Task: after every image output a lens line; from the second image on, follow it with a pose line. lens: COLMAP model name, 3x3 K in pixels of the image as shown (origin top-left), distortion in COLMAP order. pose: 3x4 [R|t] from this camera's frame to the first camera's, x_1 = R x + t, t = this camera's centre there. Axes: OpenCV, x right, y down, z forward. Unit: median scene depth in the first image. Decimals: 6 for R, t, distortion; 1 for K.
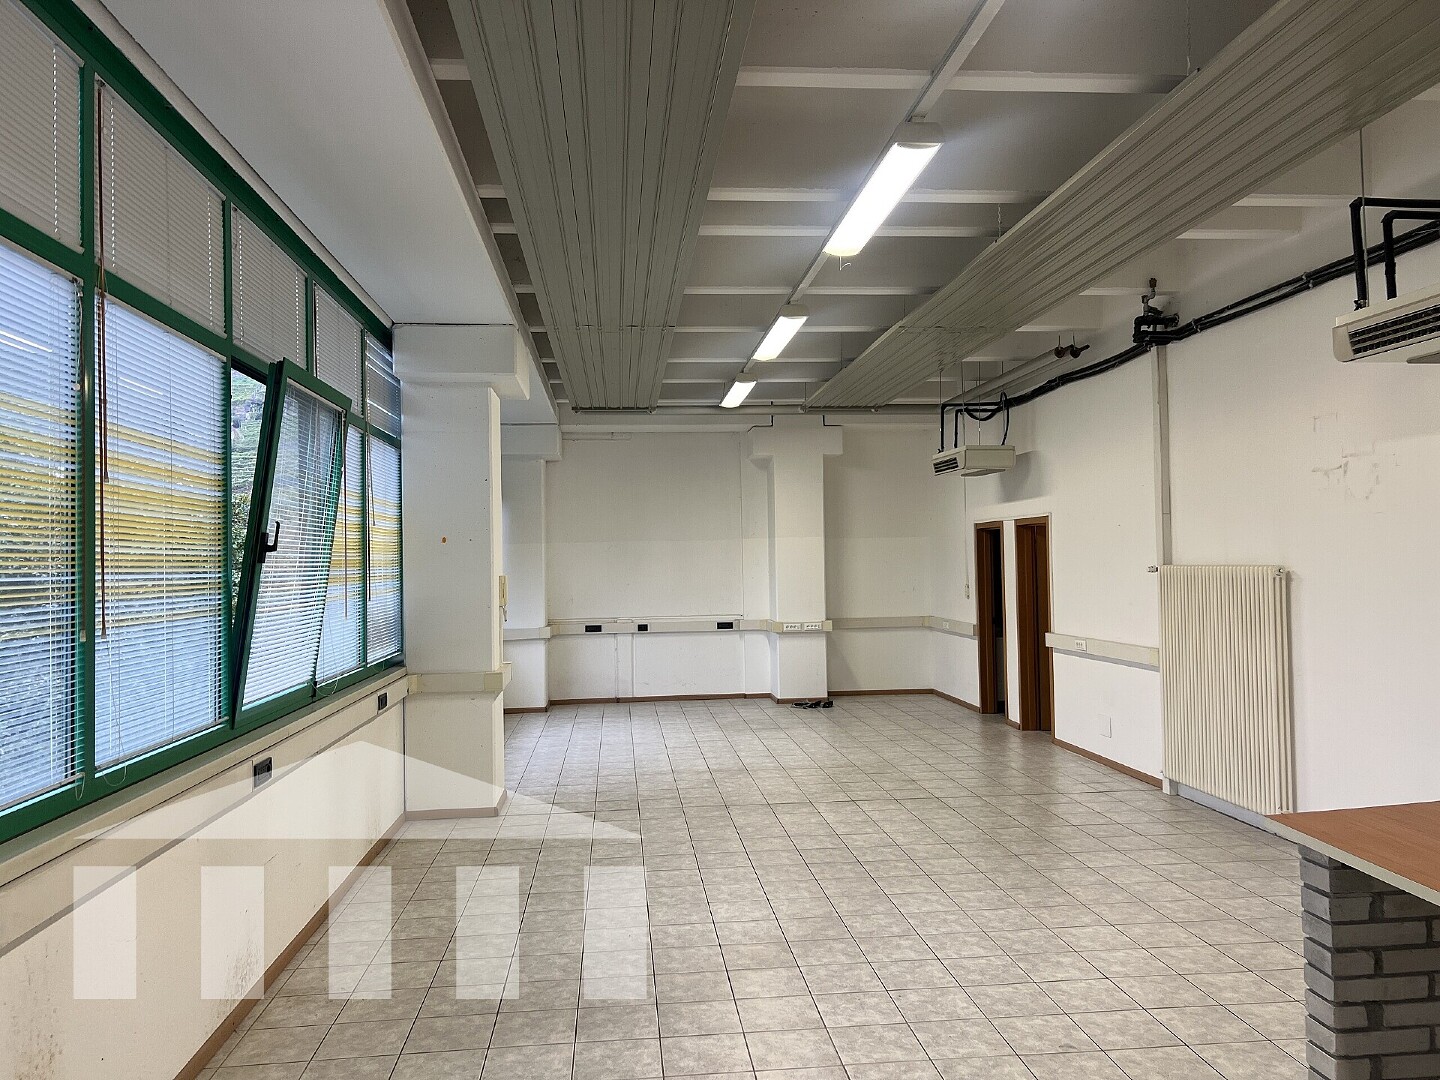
lens RADIAL K [[1085.6, 0, 719.8], [0, 1085.6, 542.7], [0, 0, 1]] dist [0.036081, -0.005148]
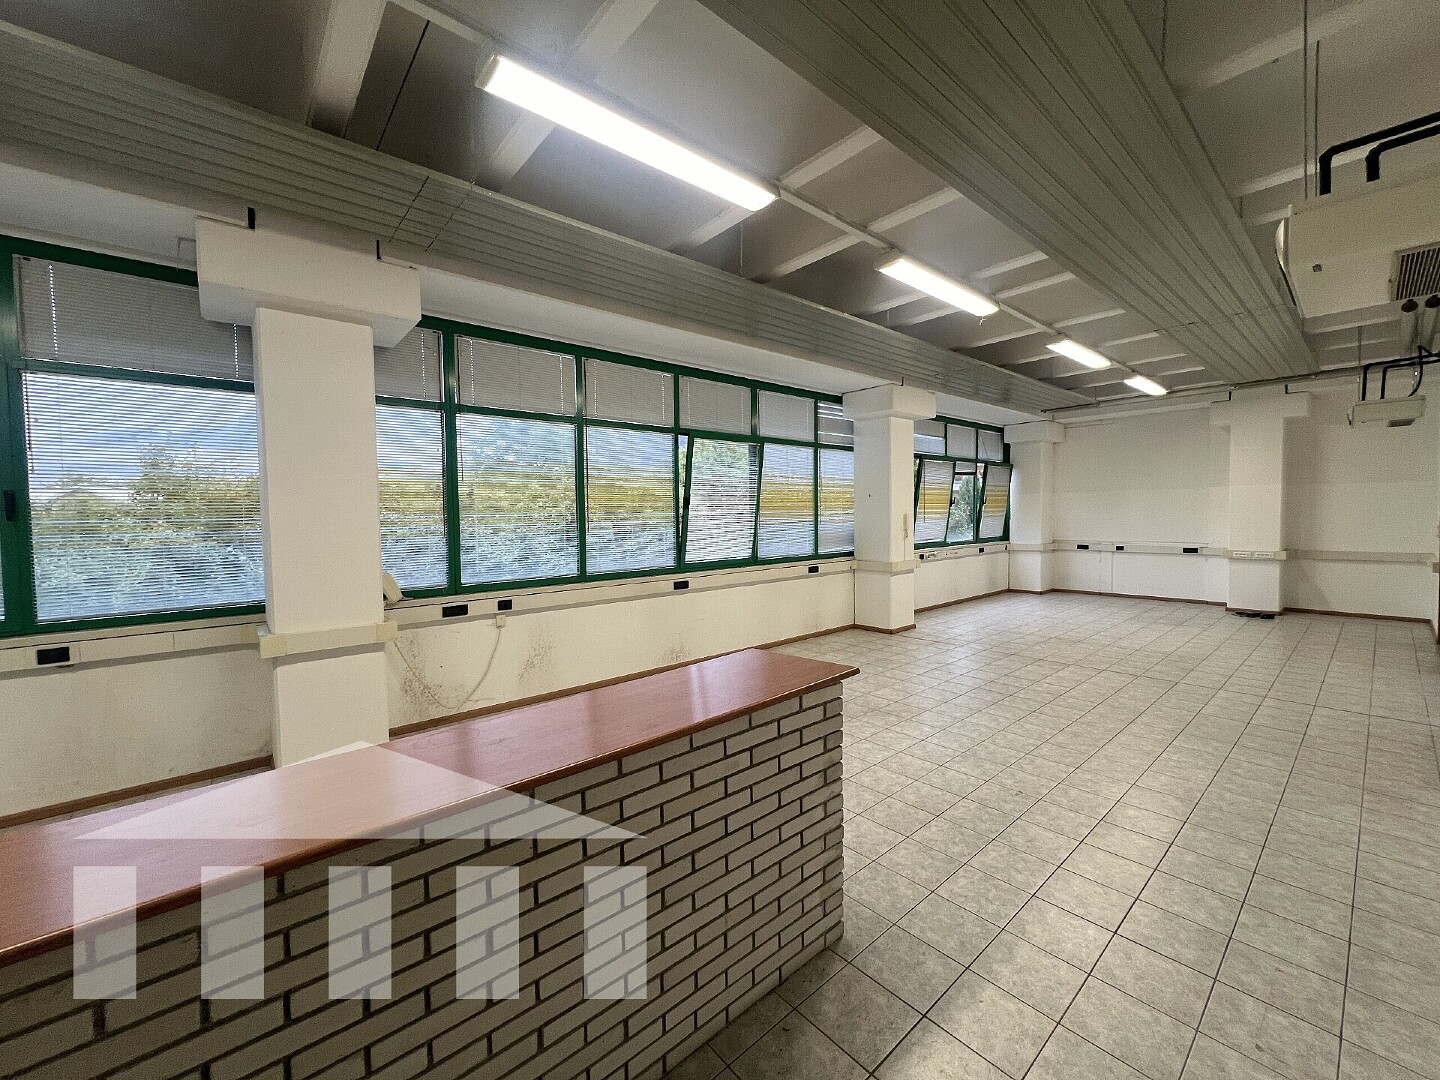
lens RADIAL K [[575.7, 0, 721.4], [0, 575.7, 534.0], [0, 0, 1]] dist [0.001128, -0.000372]
pose [[0.576397, 0.040477, -0.816167, 0.477203], [0.018219, 0.997888, 0.062356, -0.003092], [0.816967, -0.050812, 0.574442, 0.152492]]
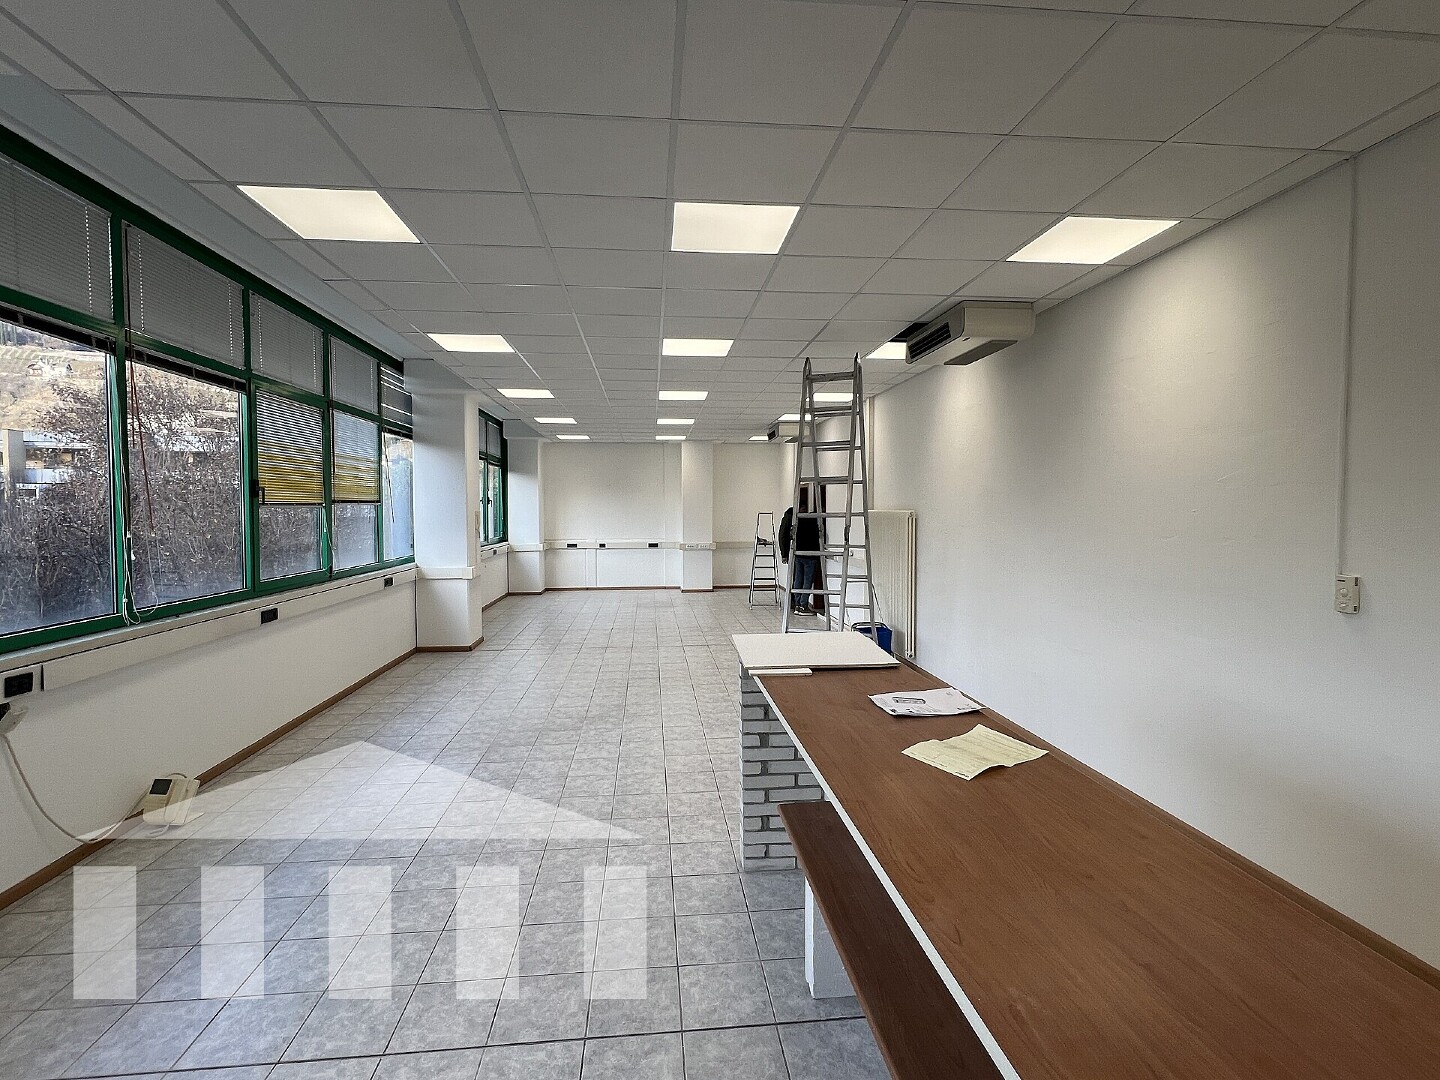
lens RADIAL K [[677.0, 0, 714.6], [0, 677.0, 535.8], [0, 0, 1]] dist [-0.000107, 0.001378]
pose [[0.999860, 0.016761, 0.000123, 0.180084], [-0.016740, 0.998242, 0.056857, 0.003144], [0.000830, -0.056851, 0.998382, -0.054877]]
